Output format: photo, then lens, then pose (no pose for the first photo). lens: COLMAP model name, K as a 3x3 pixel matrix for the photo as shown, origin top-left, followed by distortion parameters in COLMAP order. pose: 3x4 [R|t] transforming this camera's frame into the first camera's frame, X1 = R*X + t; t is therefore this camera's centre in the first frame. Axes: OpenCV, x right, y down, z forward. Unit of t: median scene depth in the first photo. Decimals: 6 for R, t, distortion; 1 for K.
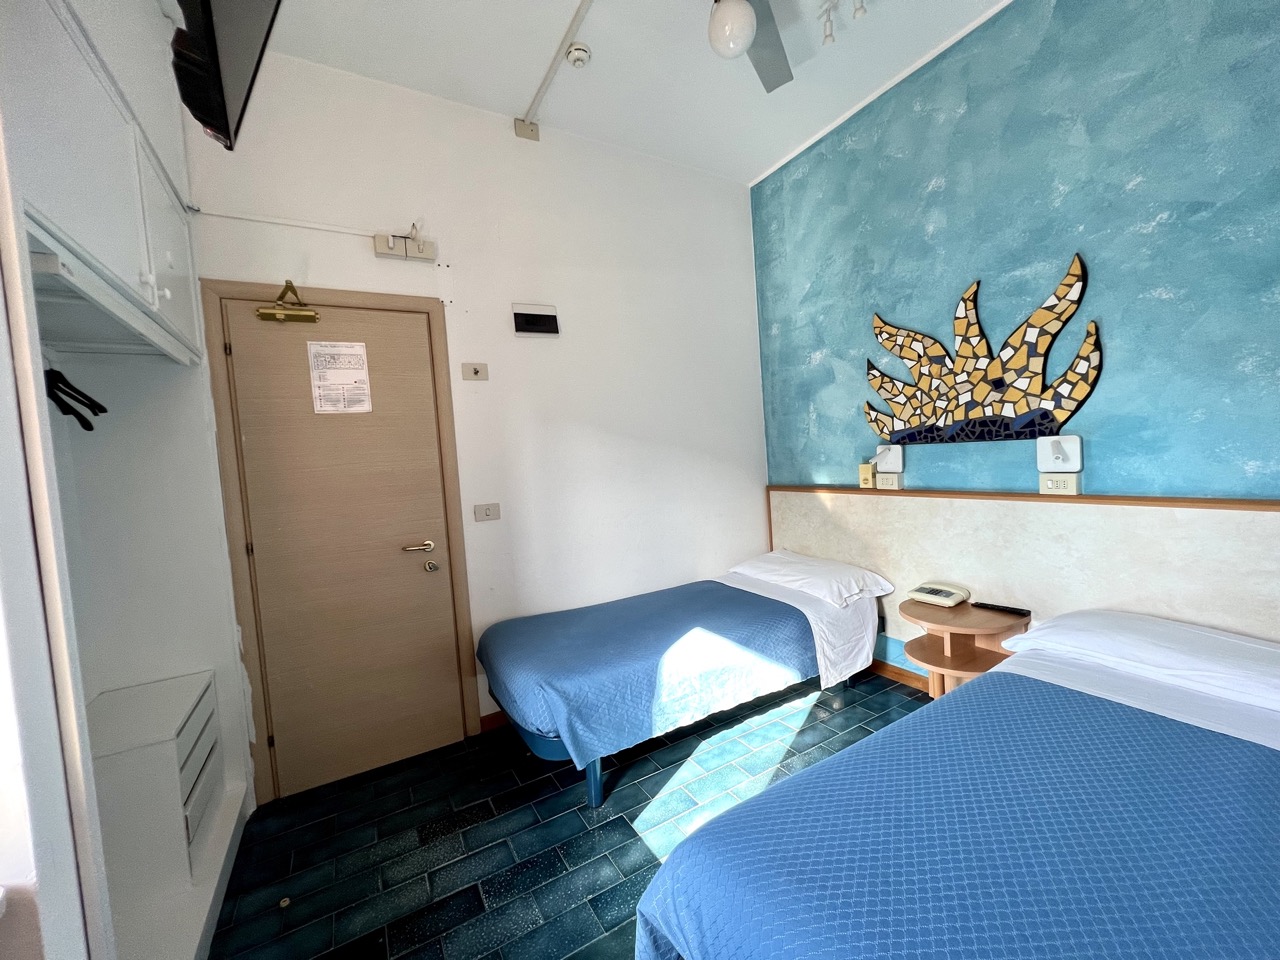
lens RADIAL K [[514.5, 0, 642.0], [0, 514.5, 477.0], [0, 0, 1]] dist [-0.001936, 0.000506]
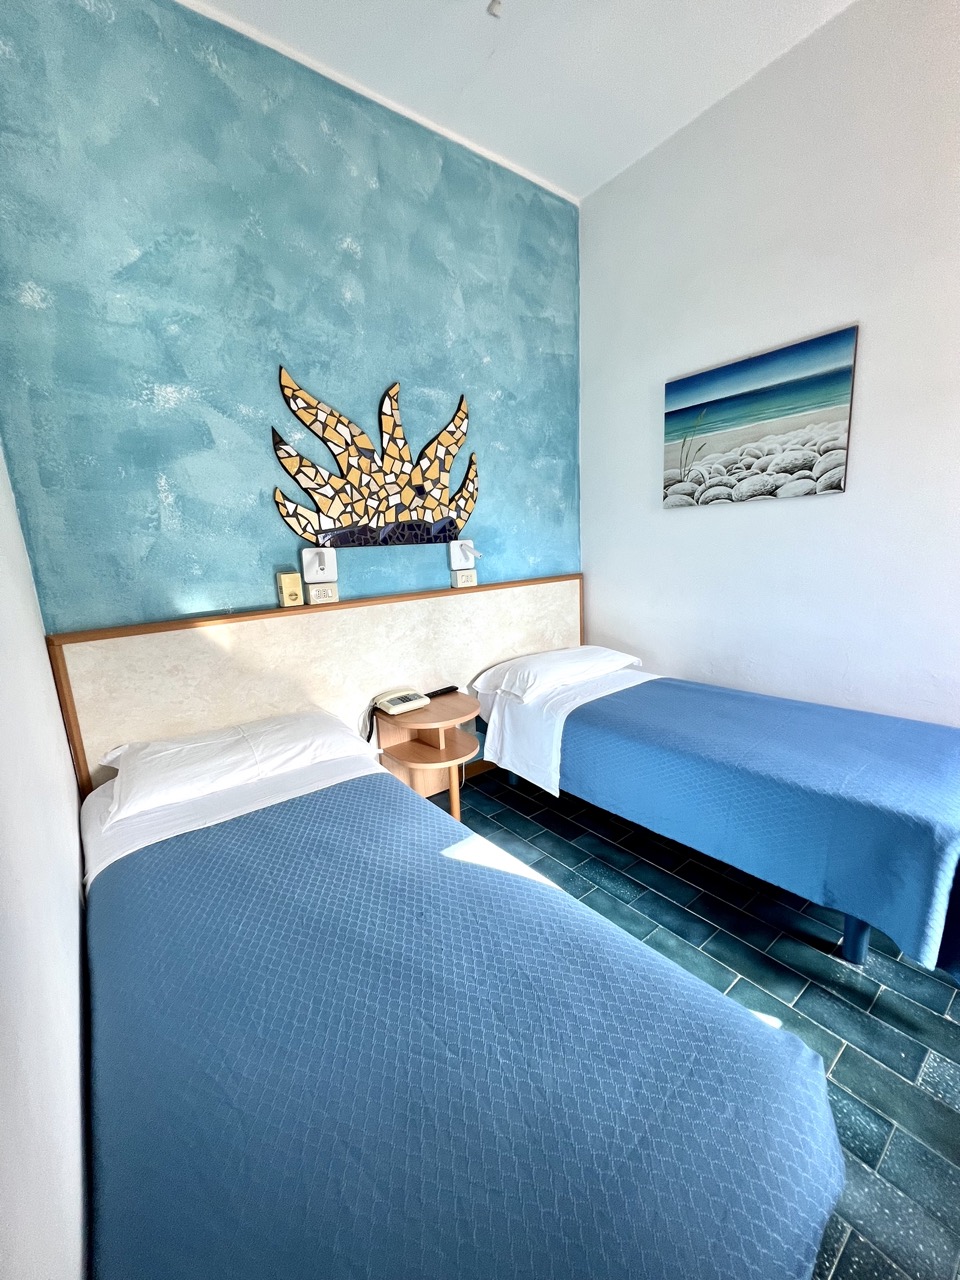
lens RADIAL K [[514.5, 0, 480.4], [0, 514.5, 640.2], [0, 0, 1]] dist [-0.001936, 0.000506]
pose [[-0.128851, -0.116751, 0.984767, -0.397776], [0.105233, 0.985828, 0.130646, 0.001567], [-0.986065, 0.120464, -0.114739, 0.965519]]
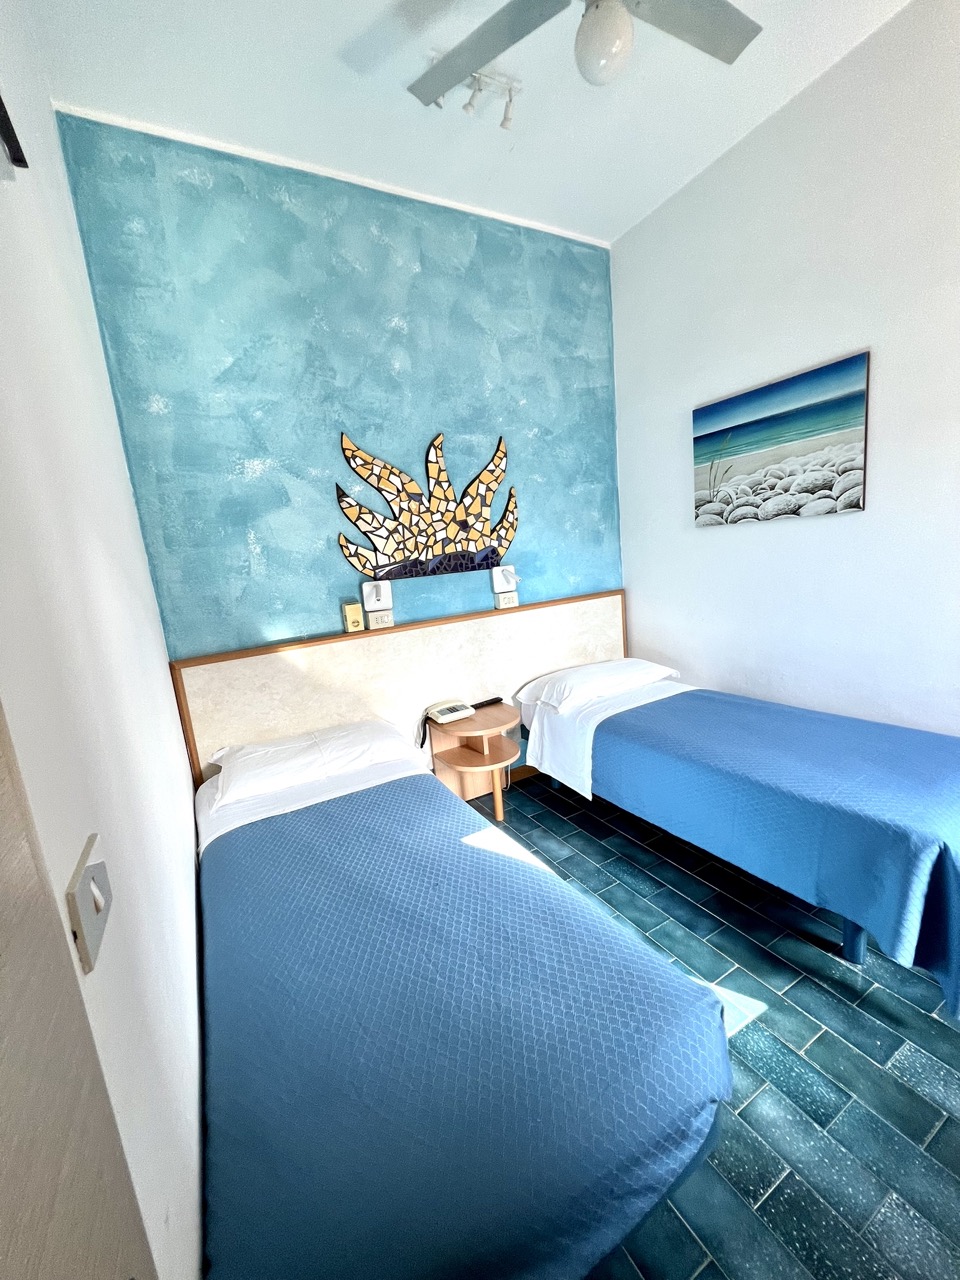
lens RADIAL K [[514.5, 0, 480.7], [0, 514.5, 639.6], [0, 0, 1]] dist [-0.001936, 0.000506]
pose [[0.019998, -0.106814, 0.994078, -0.515425], [0.139667, 0.984826, 0.103010, -0.030503], [-0.989997, 0.136780, 0.034613, 0.889333]]
